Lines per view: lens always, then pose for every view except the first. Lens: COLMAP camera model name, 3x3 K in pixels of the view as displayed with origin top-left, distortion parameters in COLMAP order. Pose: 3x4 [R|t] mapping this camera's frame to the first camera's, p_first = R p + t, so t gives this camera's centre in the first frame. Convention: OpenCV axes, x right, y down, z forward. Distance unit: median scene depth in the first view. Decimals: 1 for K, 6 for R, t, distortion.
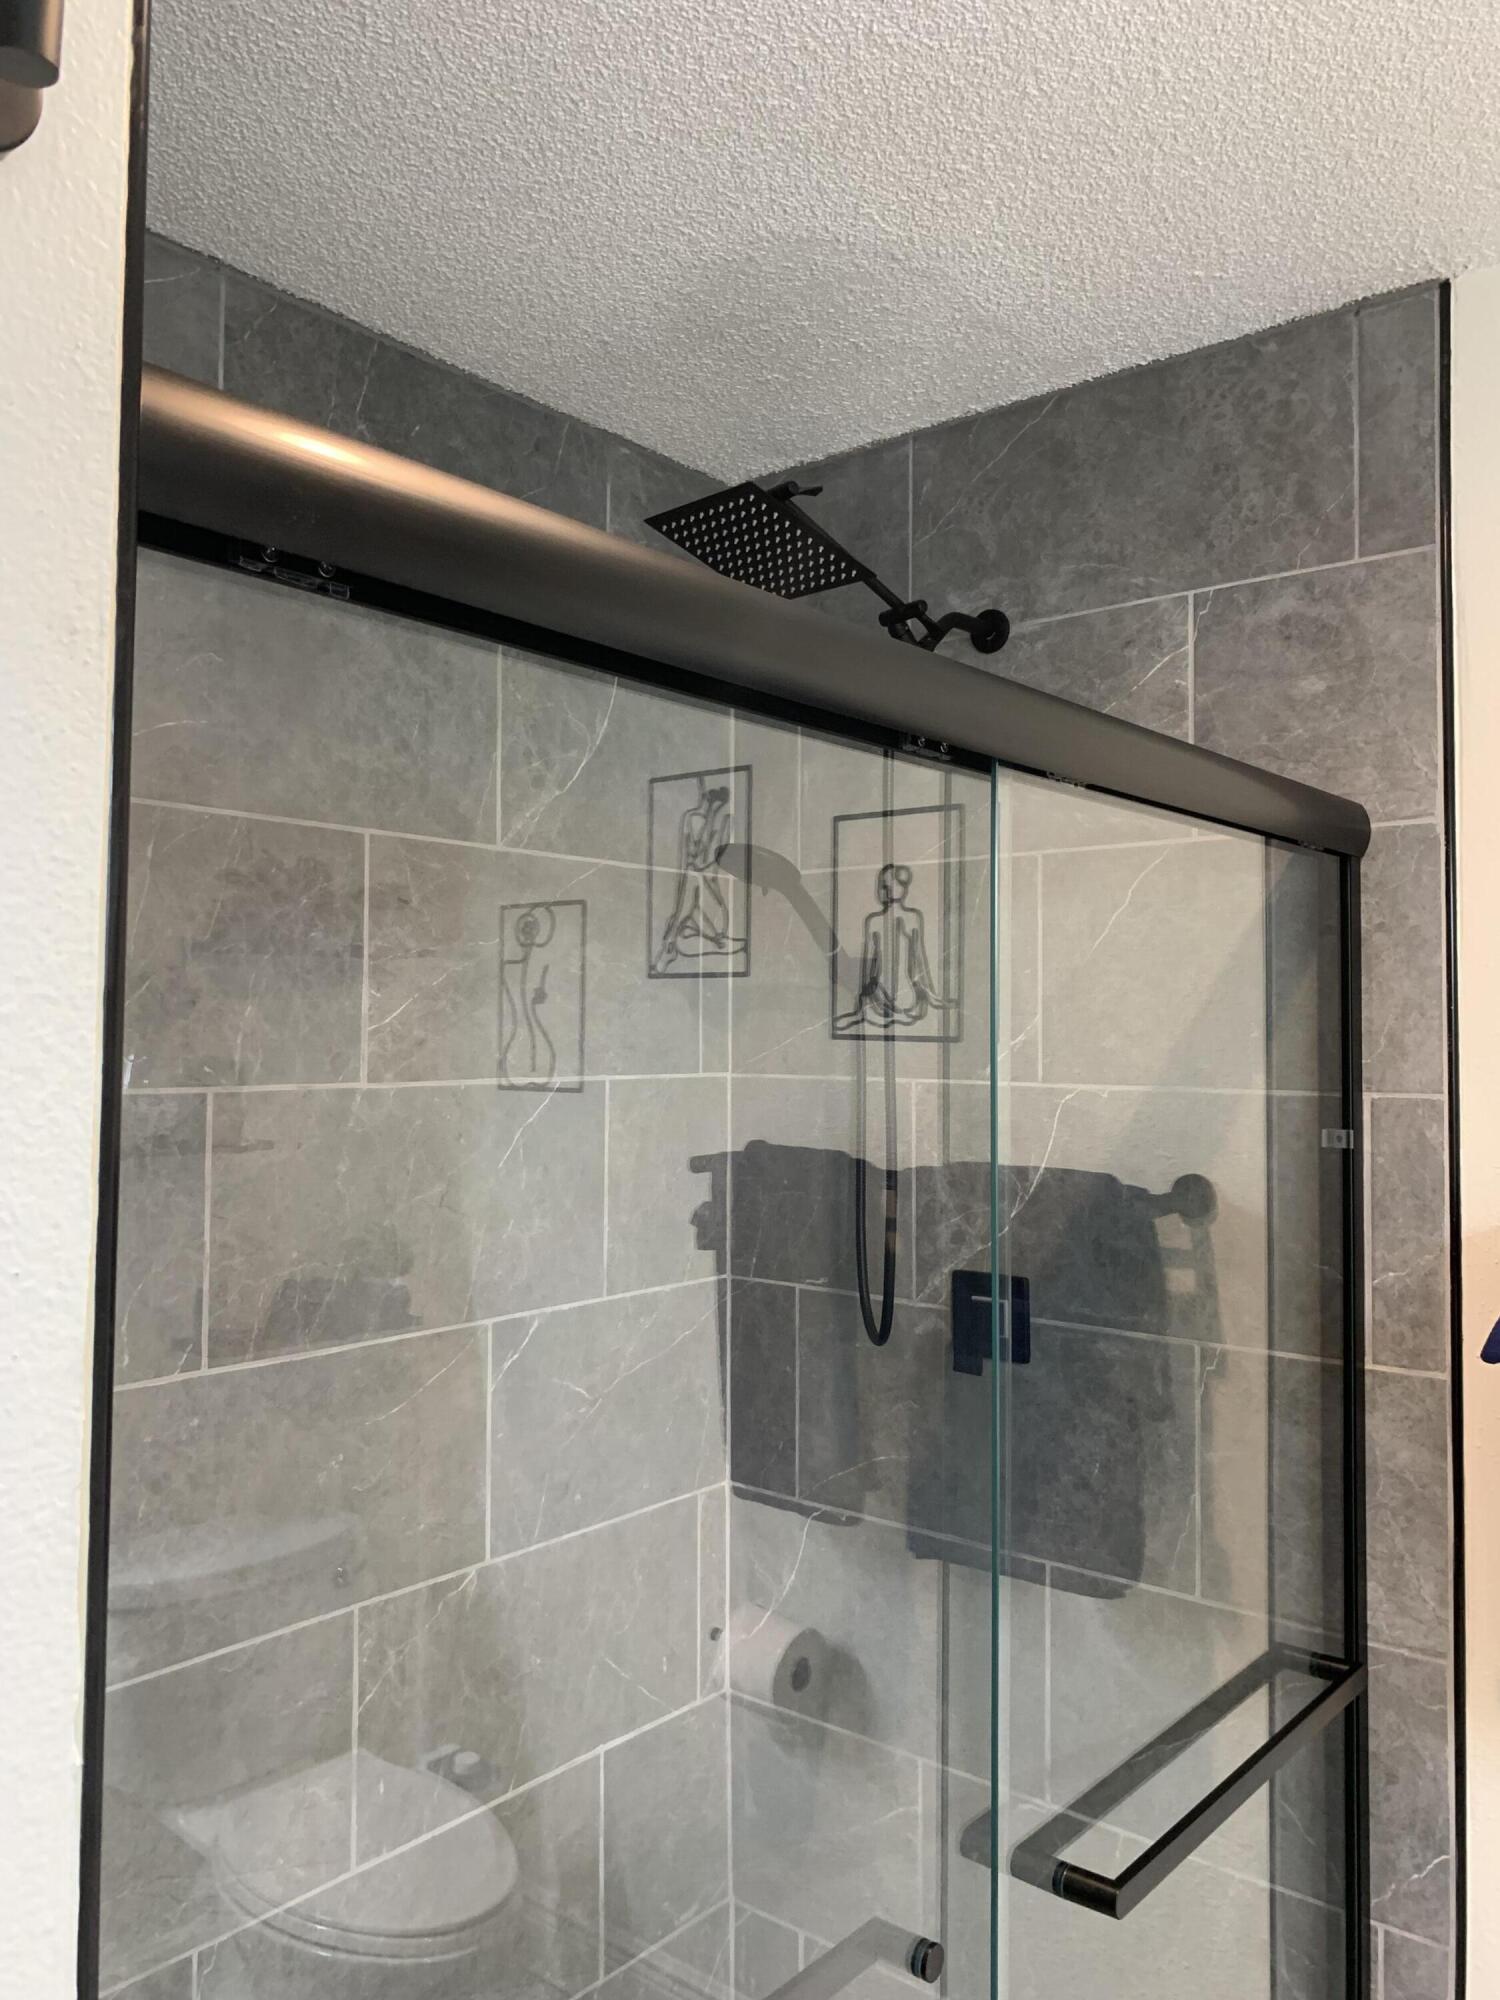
lens RADIAL K [[1507.9, 0, 742.7], [0, 1507.9, 942.6], [0, 0, 1]] dist [0.004727, -0.095639]
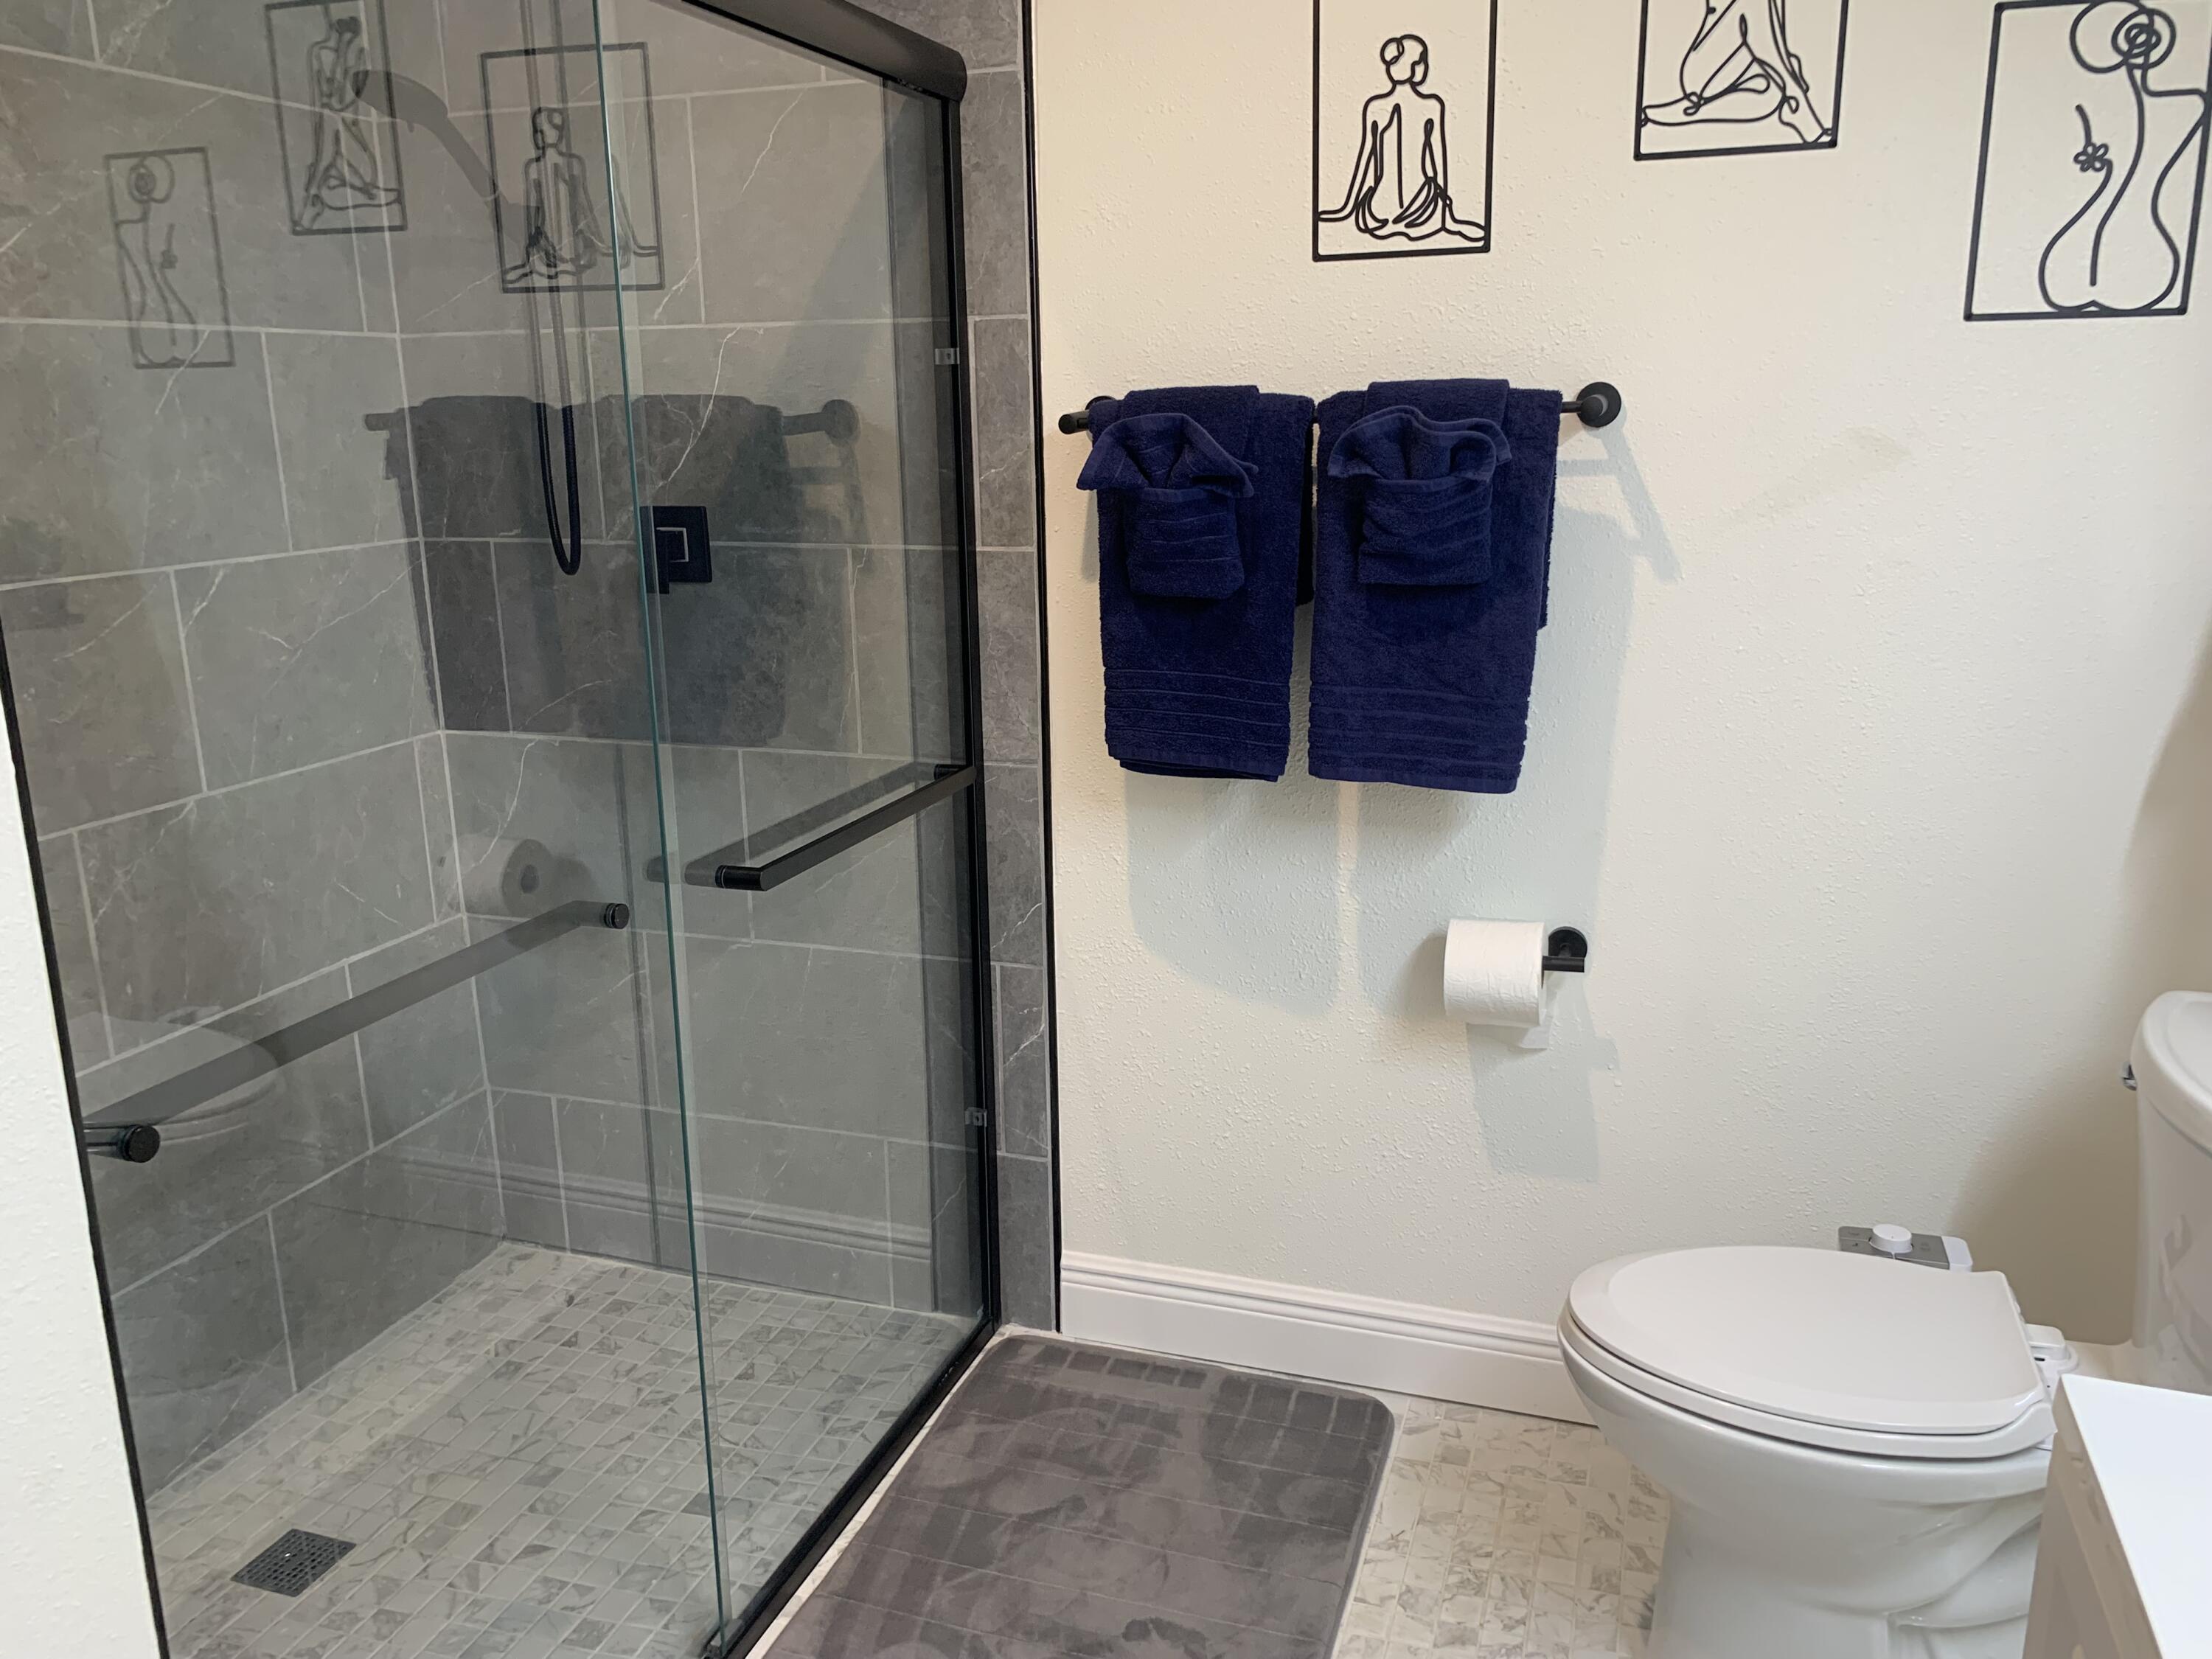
lens RADIAL K [[1678.1, 0, 1103.5], [0, 1678.1, 815.8], [0, 0, 1]] dist [0.012238, -0.012939]
pose [[0.931156, -0.105560, 0.349007, 0.004538], [-0.005608, 0.952917, 0.303179, 0.059620], [-0.364578, -0.284265, 0.886722, -0.274244]]
